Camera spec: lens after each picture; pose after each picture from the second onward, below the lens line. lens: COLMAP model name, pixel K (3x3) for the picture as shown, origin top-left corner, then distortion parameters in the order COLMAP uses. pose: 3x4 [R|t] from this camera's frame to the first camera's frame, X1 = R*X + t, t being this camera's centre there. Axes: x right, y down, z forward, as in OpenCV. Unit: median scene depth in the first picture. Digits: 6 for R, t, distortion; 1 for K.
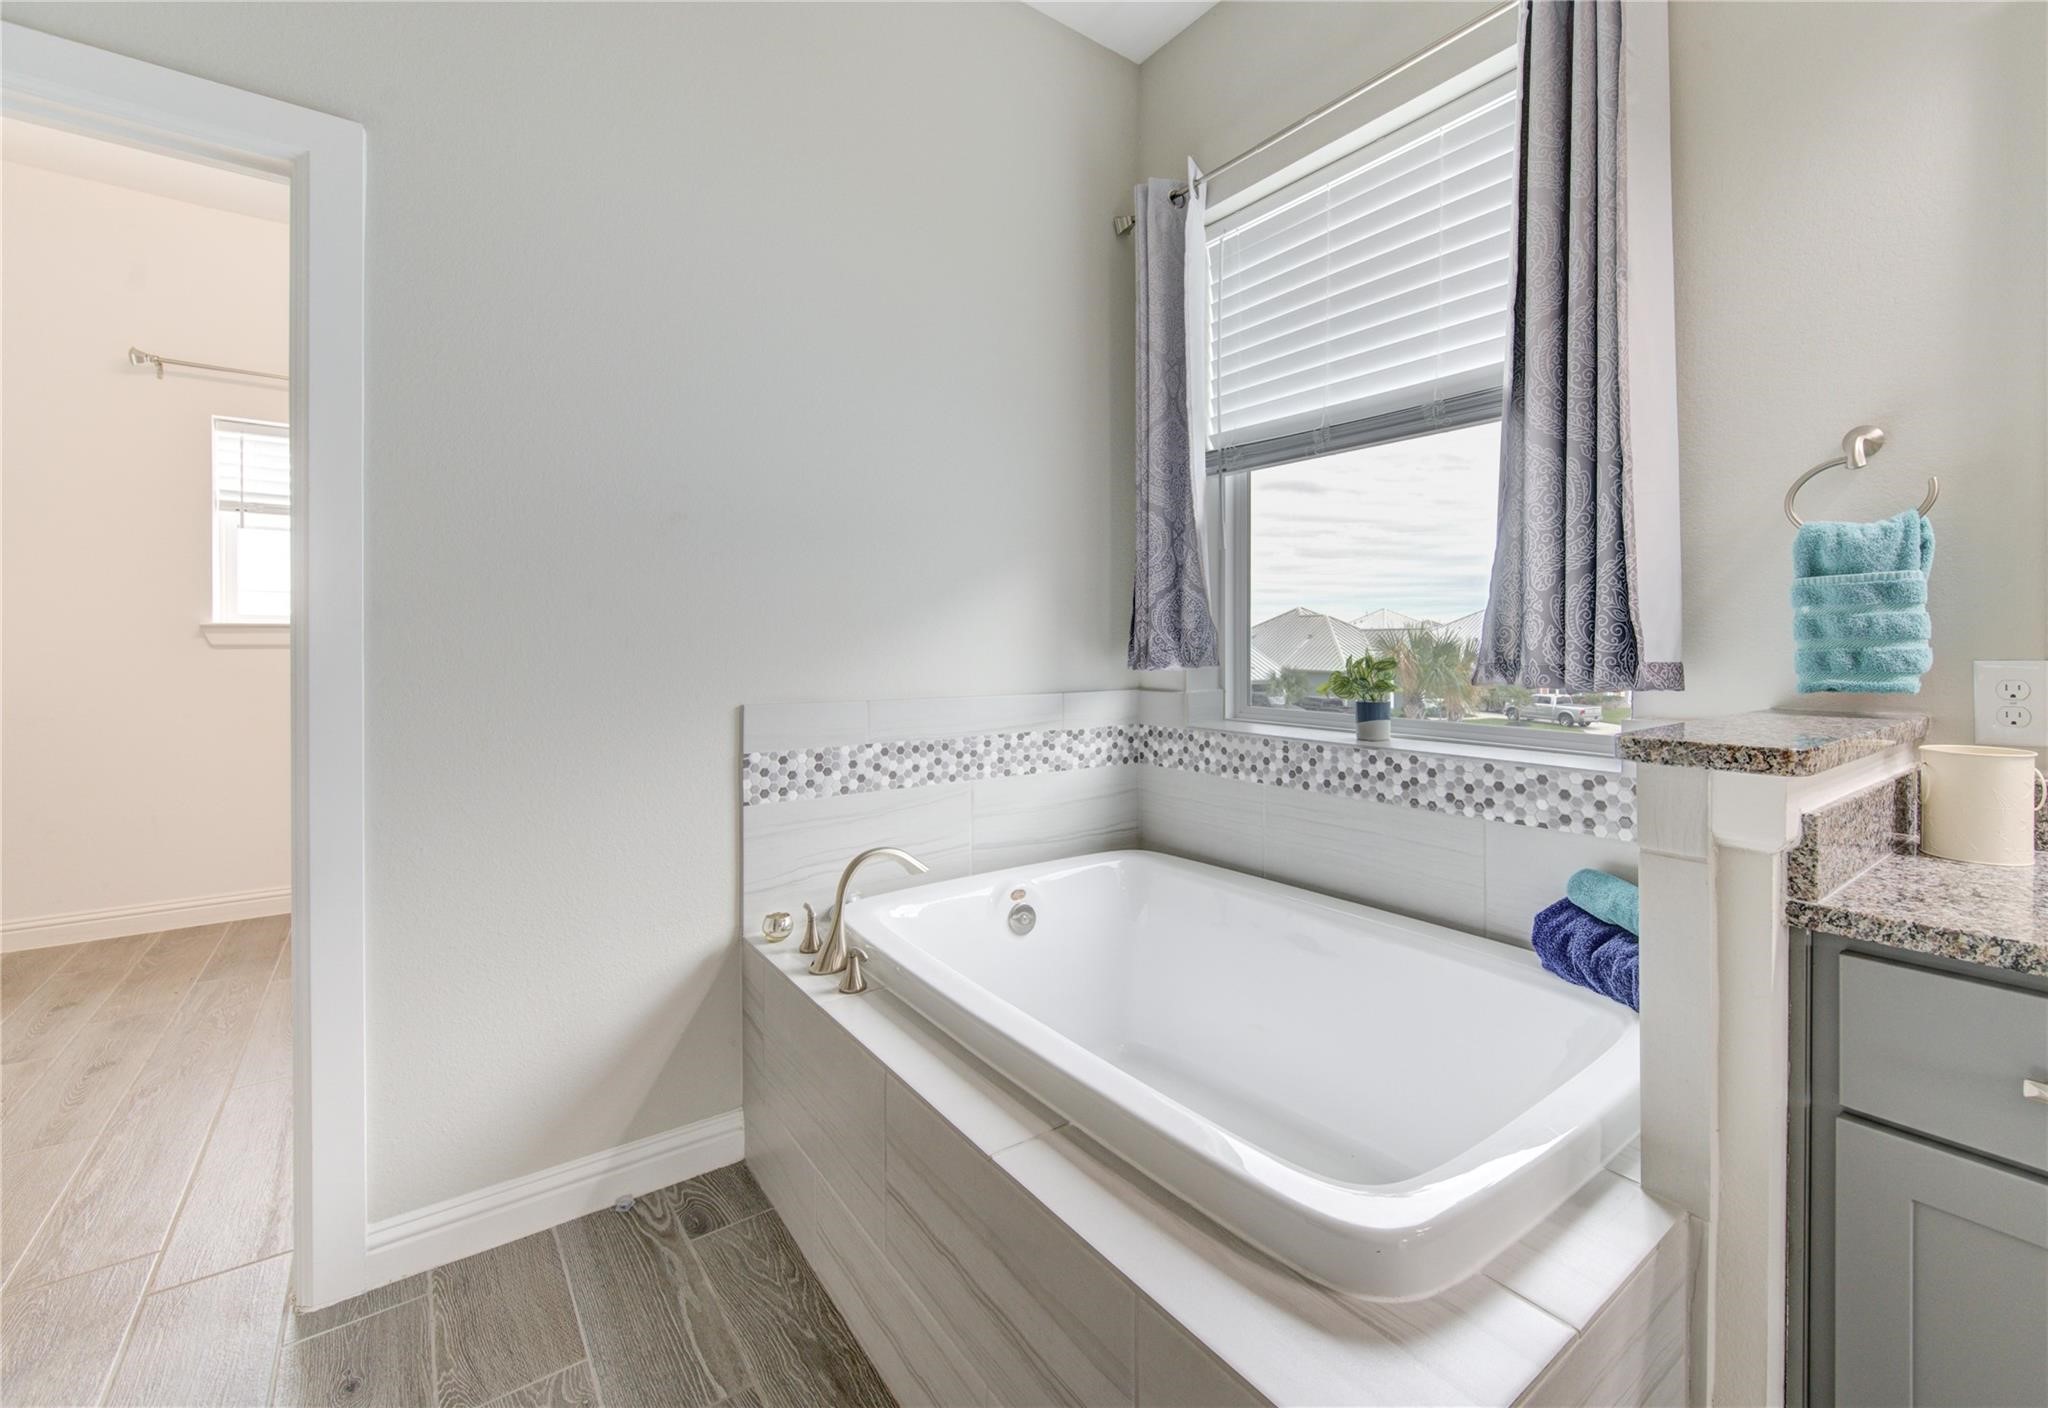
lens RADIAL K [[790.4, 0, 1020.1], [0, 790.4, 656.0], [0, 0, 1]] dist [0.009125, 0.000031]
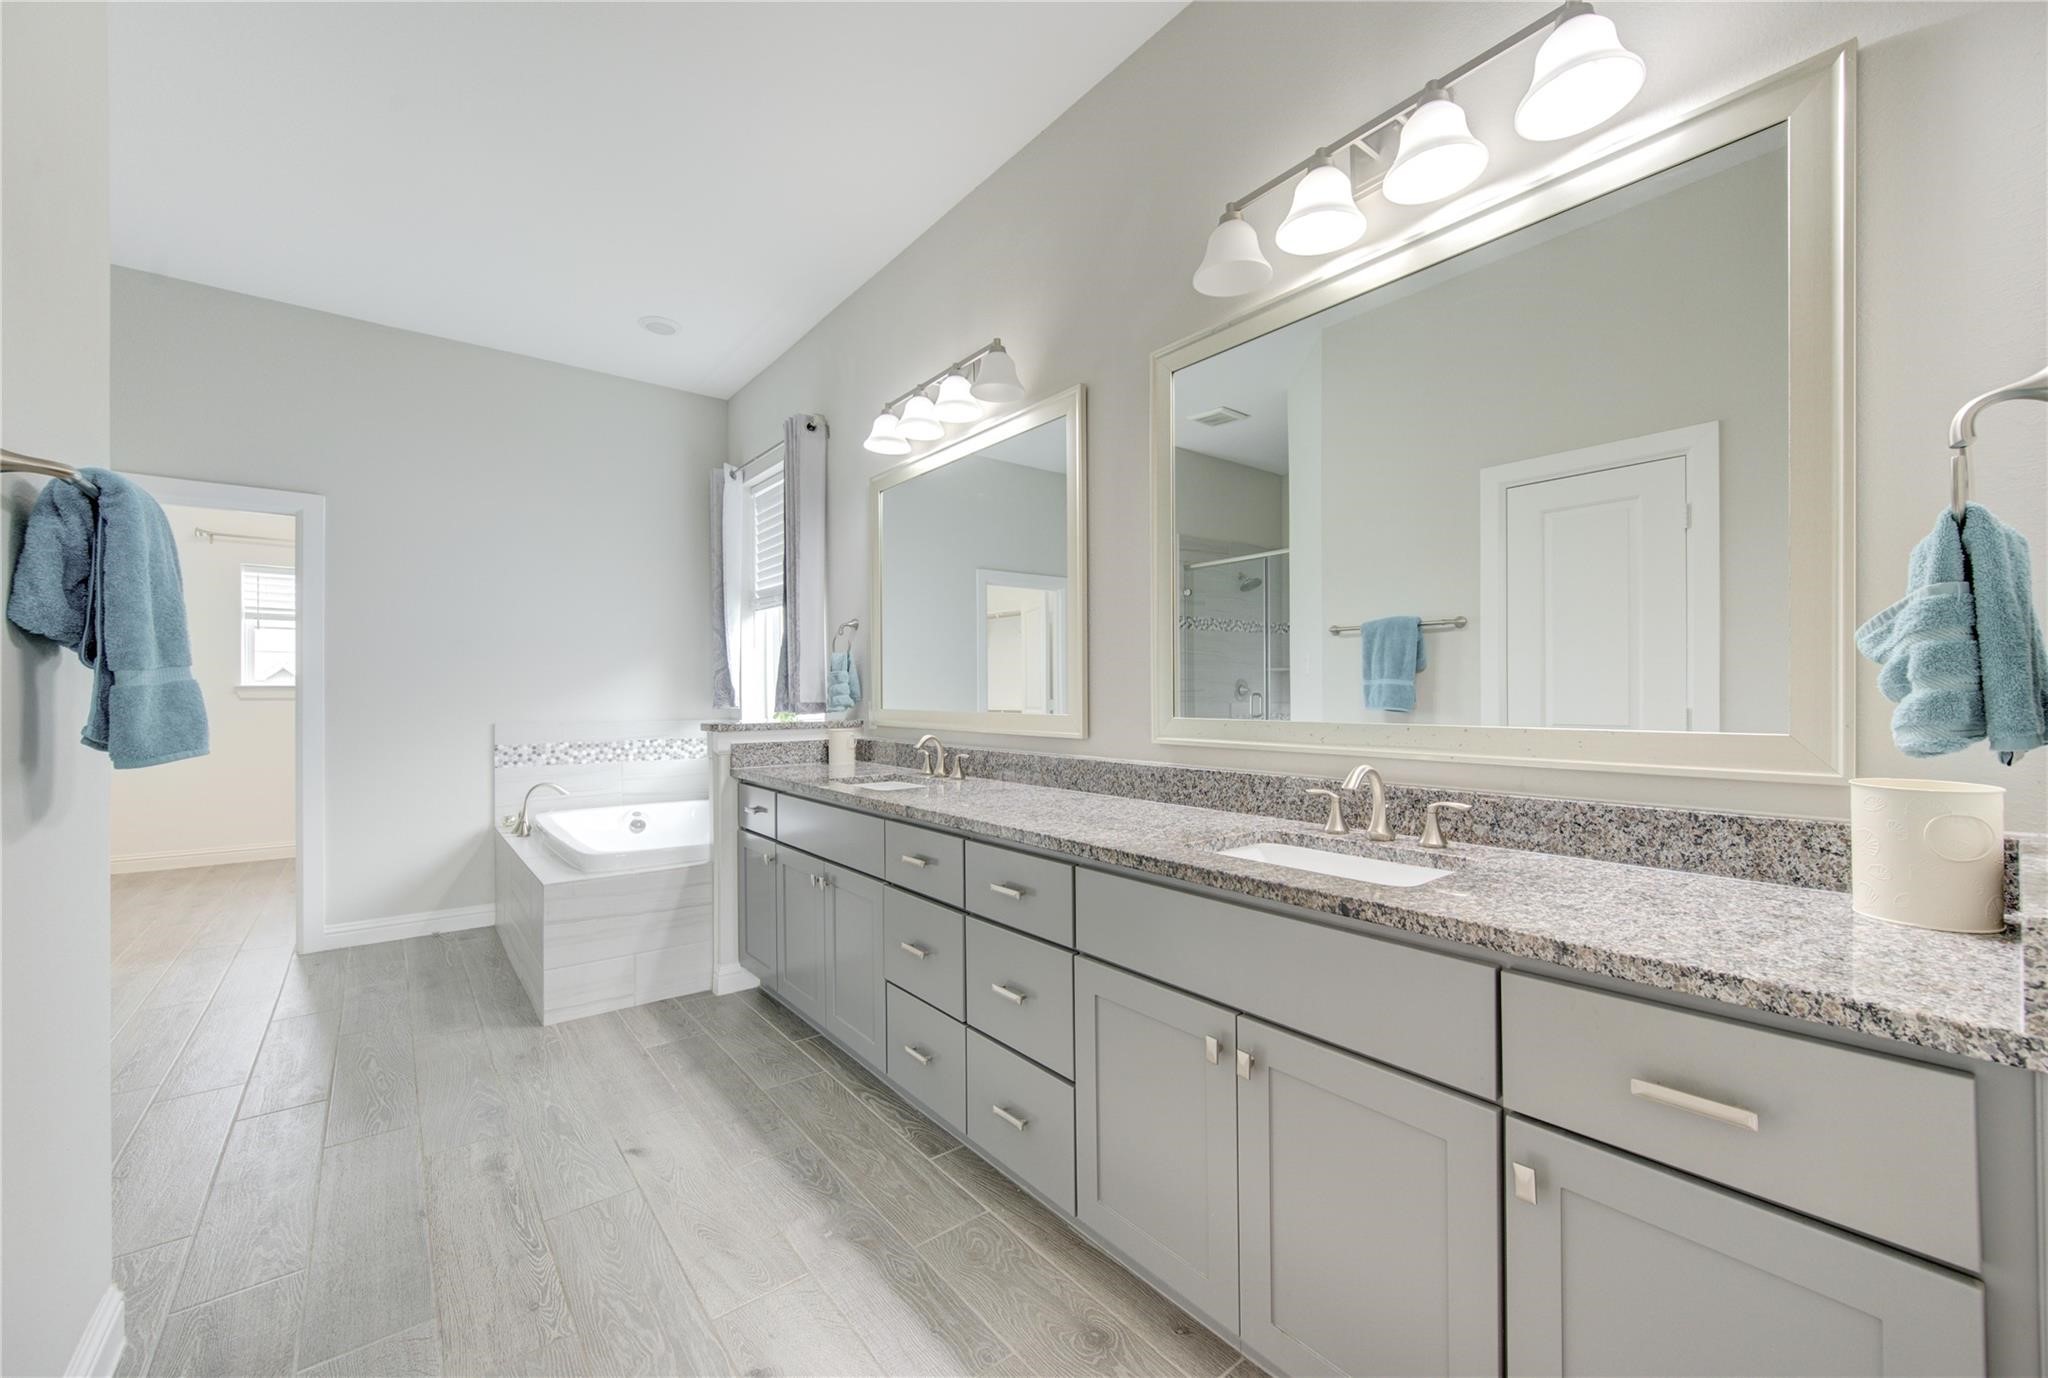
lens RADIAL K [[828.1, 0, 1017.1], [0, 828.1, 689.7], [0, 0, 1]] dist [0.009989, -0.000134]
pose [[0.999987, -0.004074, -0.003142, 2.173956], [0.004008, 0.999777, -0.020716, 0.040072], [0.003225, 0.020703, 0.999780, -2.590987]]
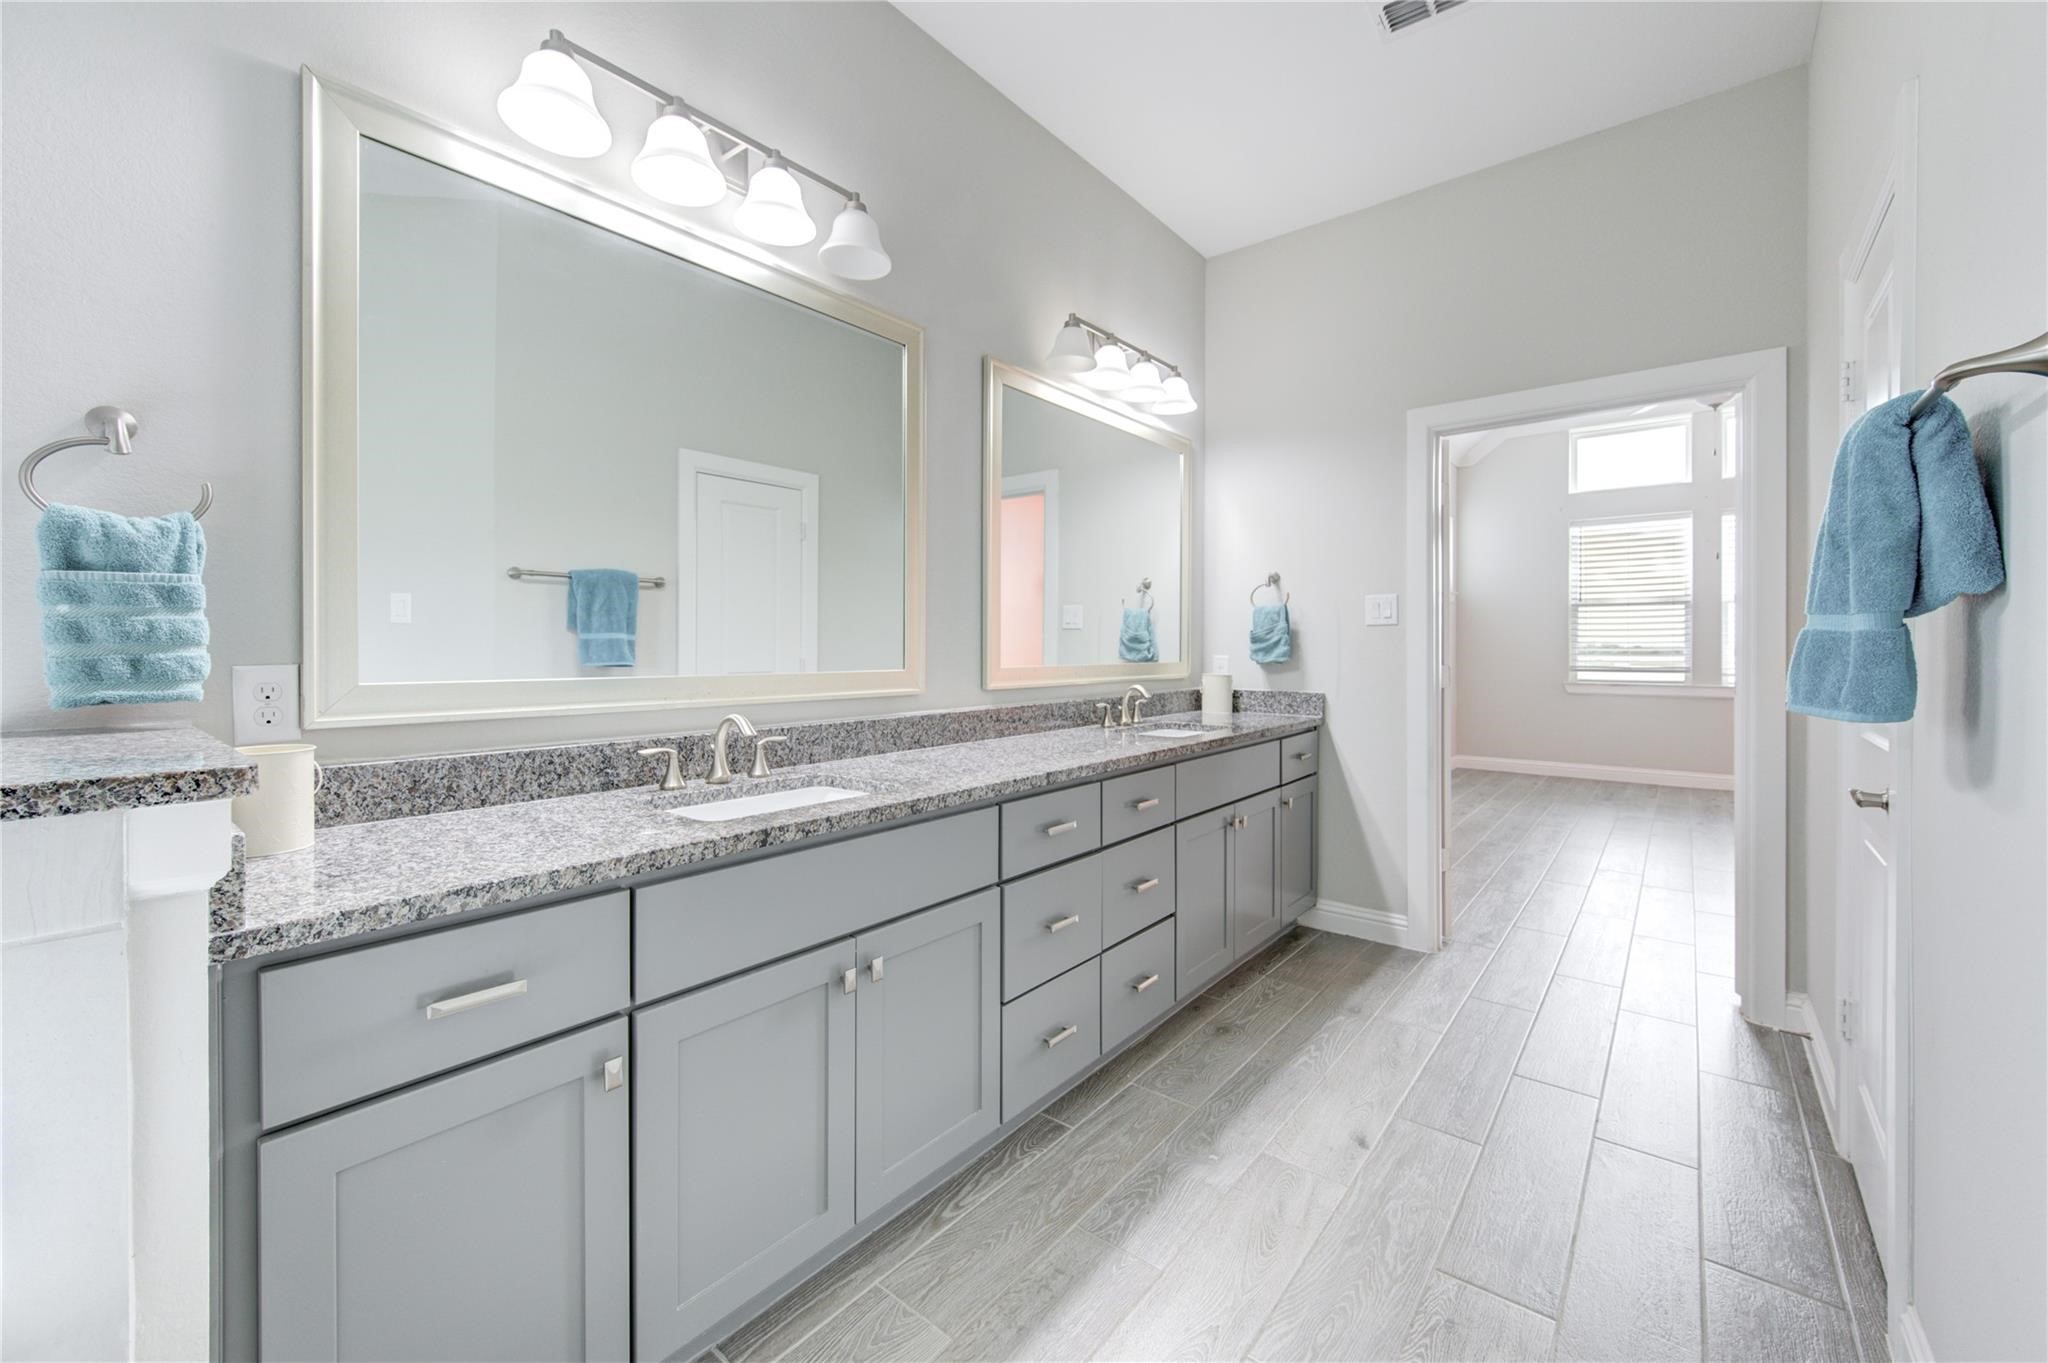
lens RADIAL K [[859.2, 0, 1027.3], [0, 859.2, 646.6], [0, 0, 1]] dist [-0.000346, -0.000225]
pose [[-0.255713, -0.000478, 0.966753, -0.154465], [0.015817, 0.999864, 0.004678, -0.007615], [-0.966623, 0.016487, -0.255670, 0.274655]]
